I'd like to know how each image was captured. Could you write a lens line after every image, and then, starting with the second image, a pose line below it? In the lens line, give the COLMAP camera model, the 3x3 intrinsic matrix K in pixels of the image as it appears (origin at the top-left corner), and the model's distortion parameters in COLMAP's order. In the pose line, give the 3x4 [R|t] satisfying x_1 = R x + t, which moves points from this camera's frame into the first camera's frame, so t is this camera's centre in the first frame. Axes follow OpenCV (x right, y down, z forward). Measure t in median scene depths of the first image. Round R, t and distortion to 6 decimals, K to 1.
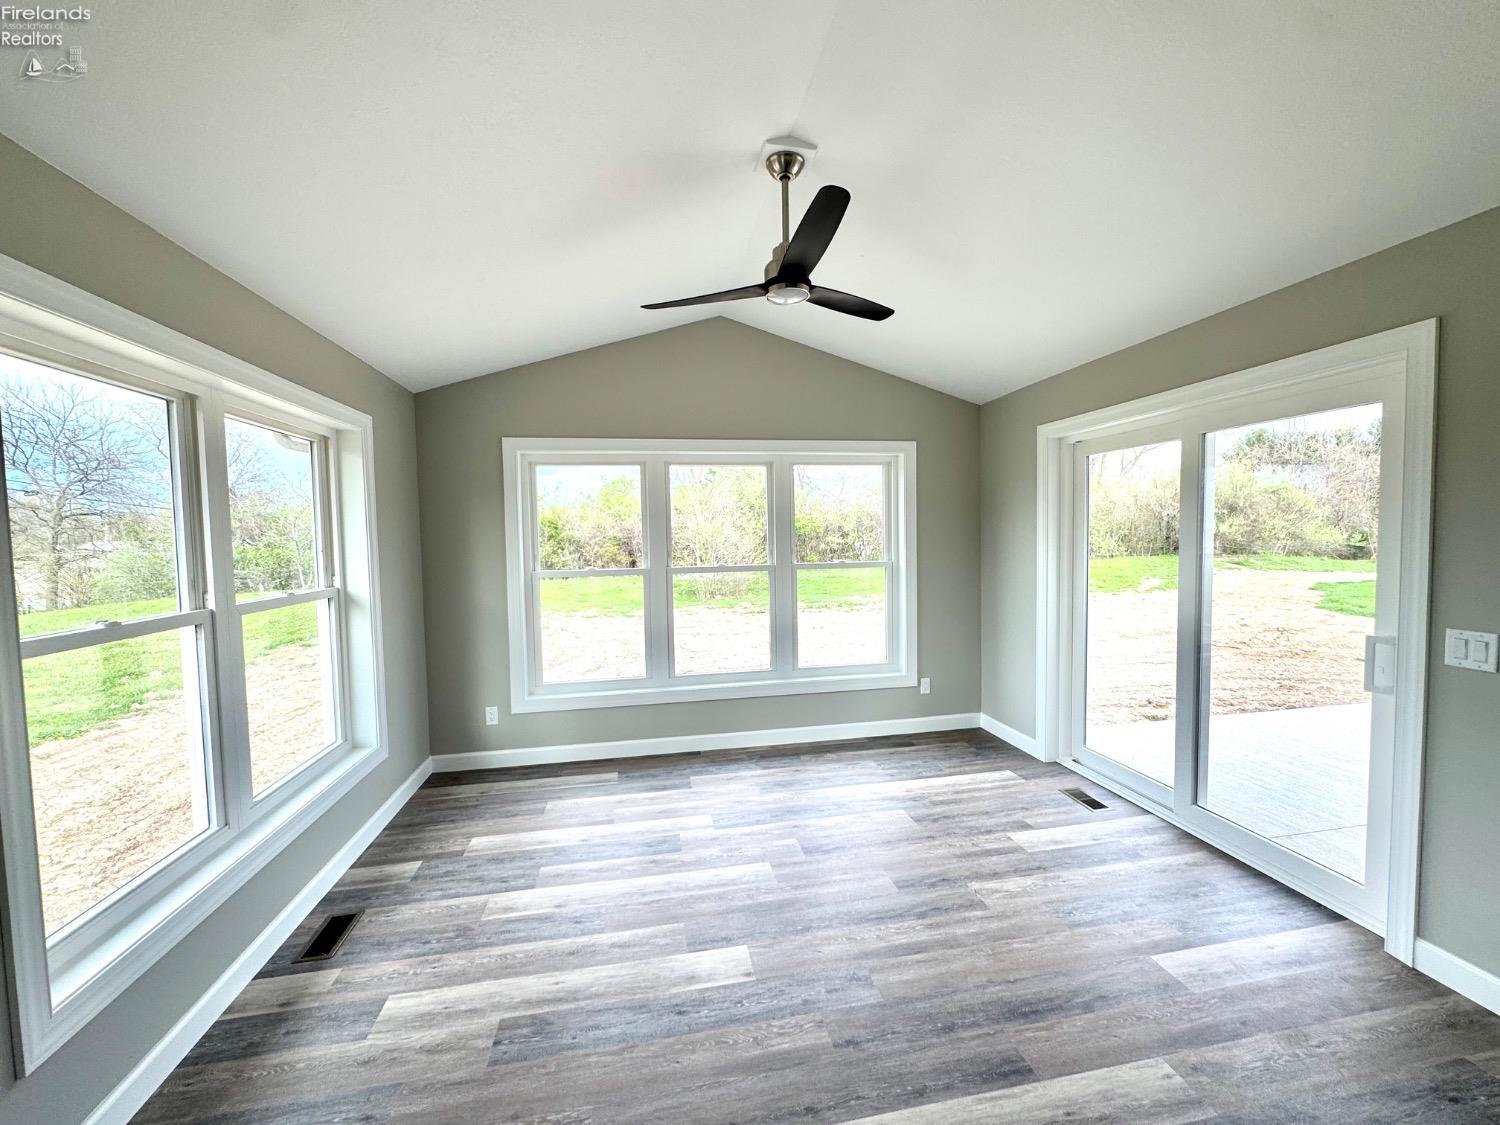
lens RADIAL K [[599.8, 0, 750.1], [0, 599.8, 562.6], [0, 0, 1]] dist [-0.004824, 0.000610]
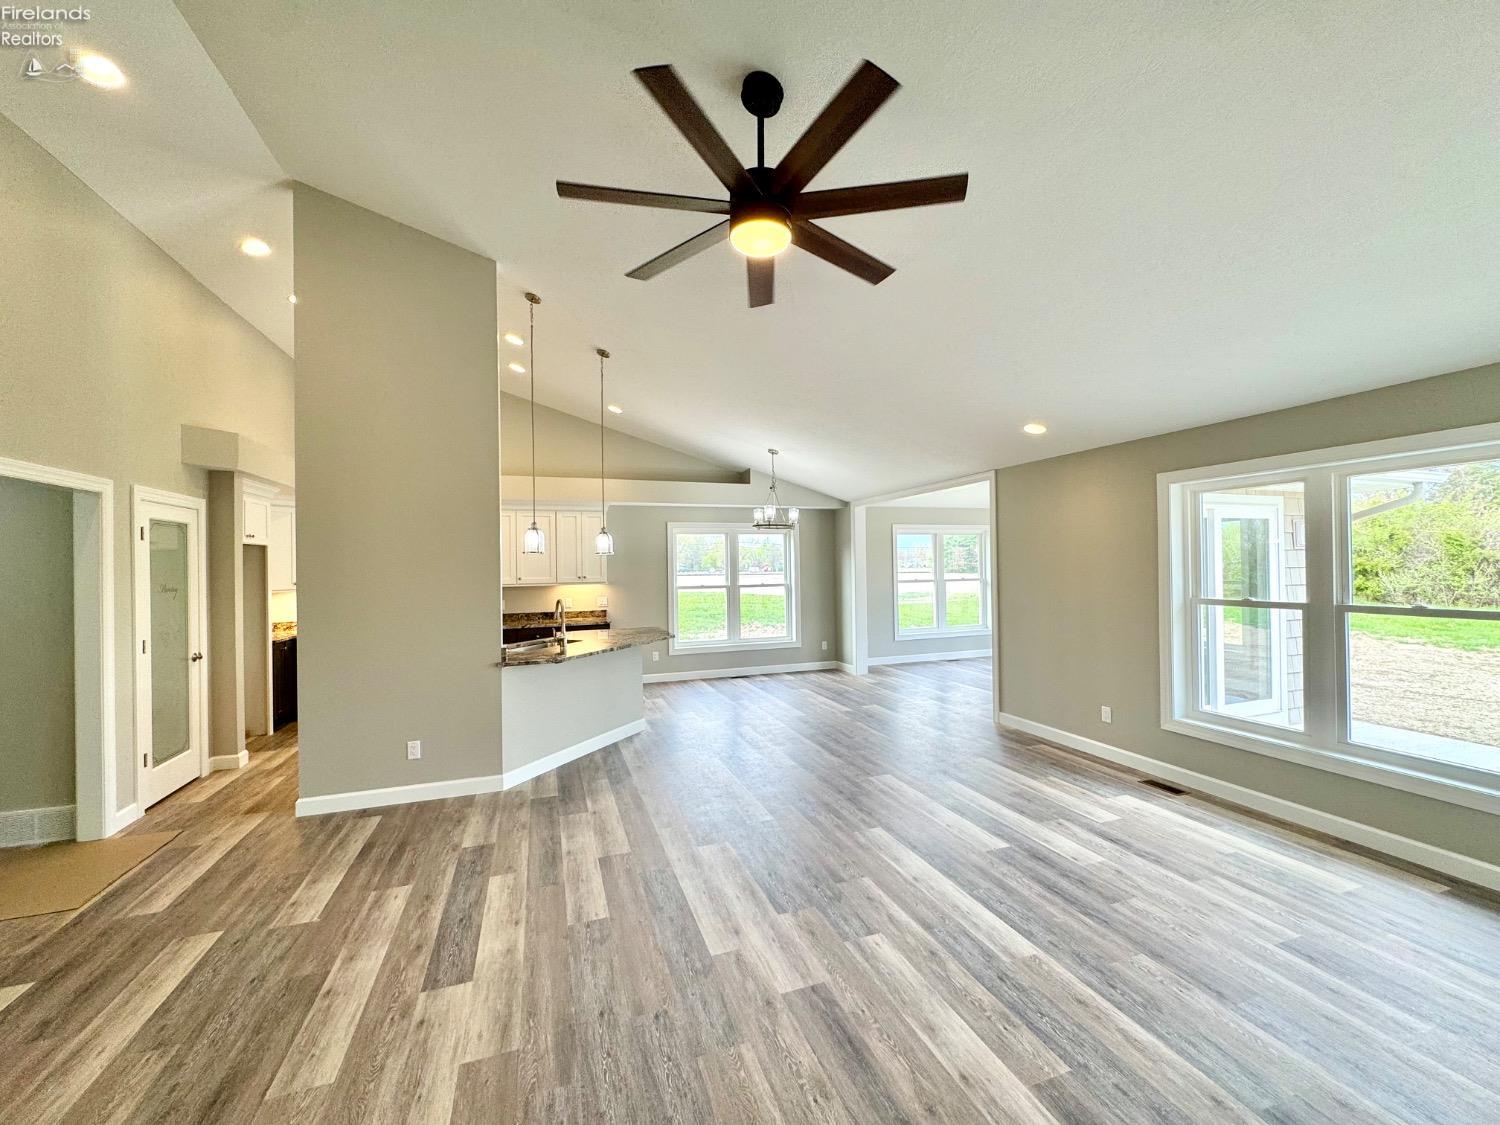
lens RADIAL K [[599.8, 0, 747.9], [0, 599.8, 564.3], [0, 0, 1]] dist [-0.004824, 0.000610]
pose [[0.150078, 0.014643, -0.988566, 2.061372], [-0.036281, 0.999298, 0.009294, -0.016407], [0.988008, 0.034472, 0.150504, -0.680275]]
